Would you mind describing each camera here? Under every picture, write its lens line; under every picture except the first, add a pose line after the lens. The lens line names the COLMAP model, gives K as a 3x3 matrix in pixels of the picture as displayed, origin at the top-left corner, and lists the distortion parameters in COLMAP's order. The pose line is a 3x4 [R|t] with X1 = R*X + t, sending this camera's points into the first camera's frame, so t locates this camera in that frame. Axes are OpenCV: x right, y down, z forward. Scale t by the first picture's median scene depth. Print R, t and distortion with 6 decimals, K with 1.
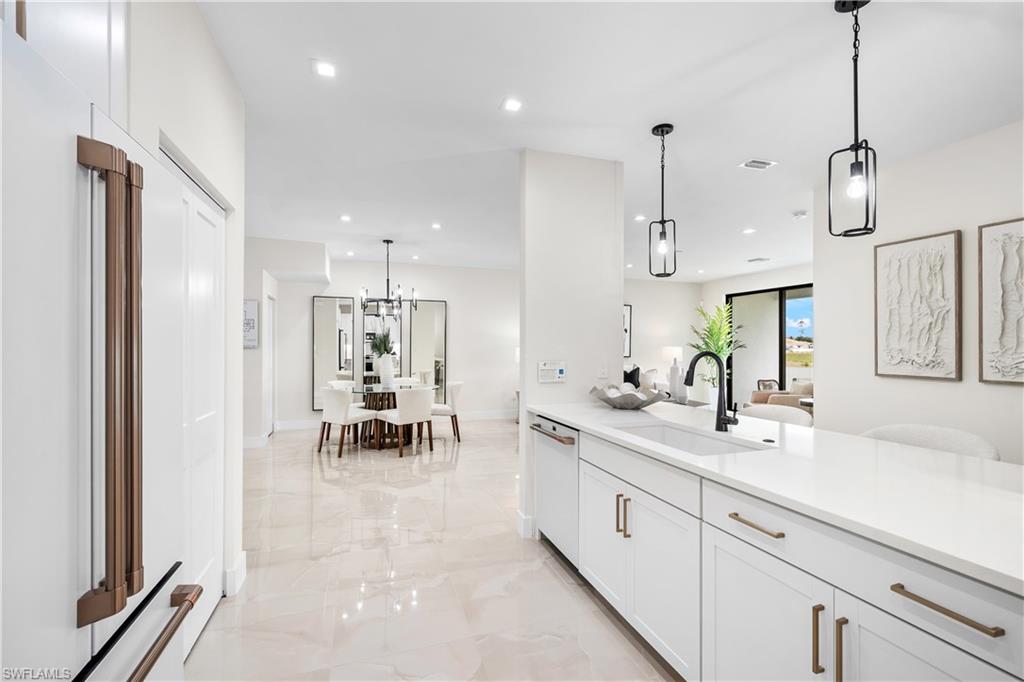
lens RADIAL K [[437.3, 0, 511.2], [0, 437.3, 346.2], [0, 0, 1]] dist [0.000484, 0.000010]
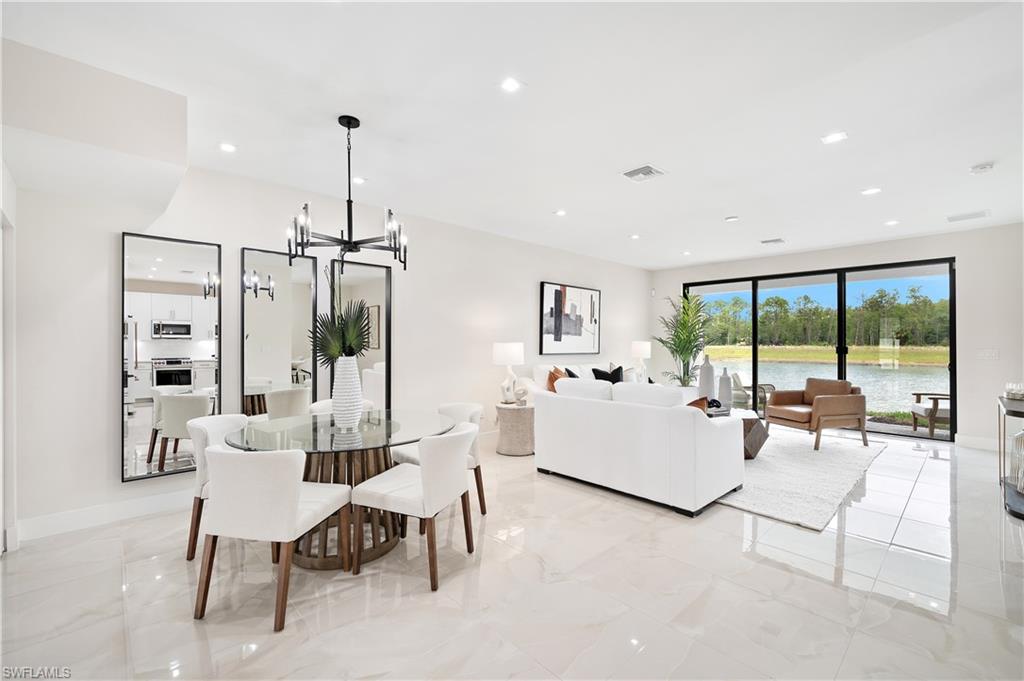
lens RADIAL K [[432.6, 0, 512.0], [0, 432.6, 340.5], [0, 0, 1]] dist [-0.000618, -0.000020]
pose [[0.911670, -0.003223, 0.410911, -0.305243], [0.005129, 0.999981, -0.003536, 0.002569], [-0.410892, 0.005331, 0.911668, 0.480867]]
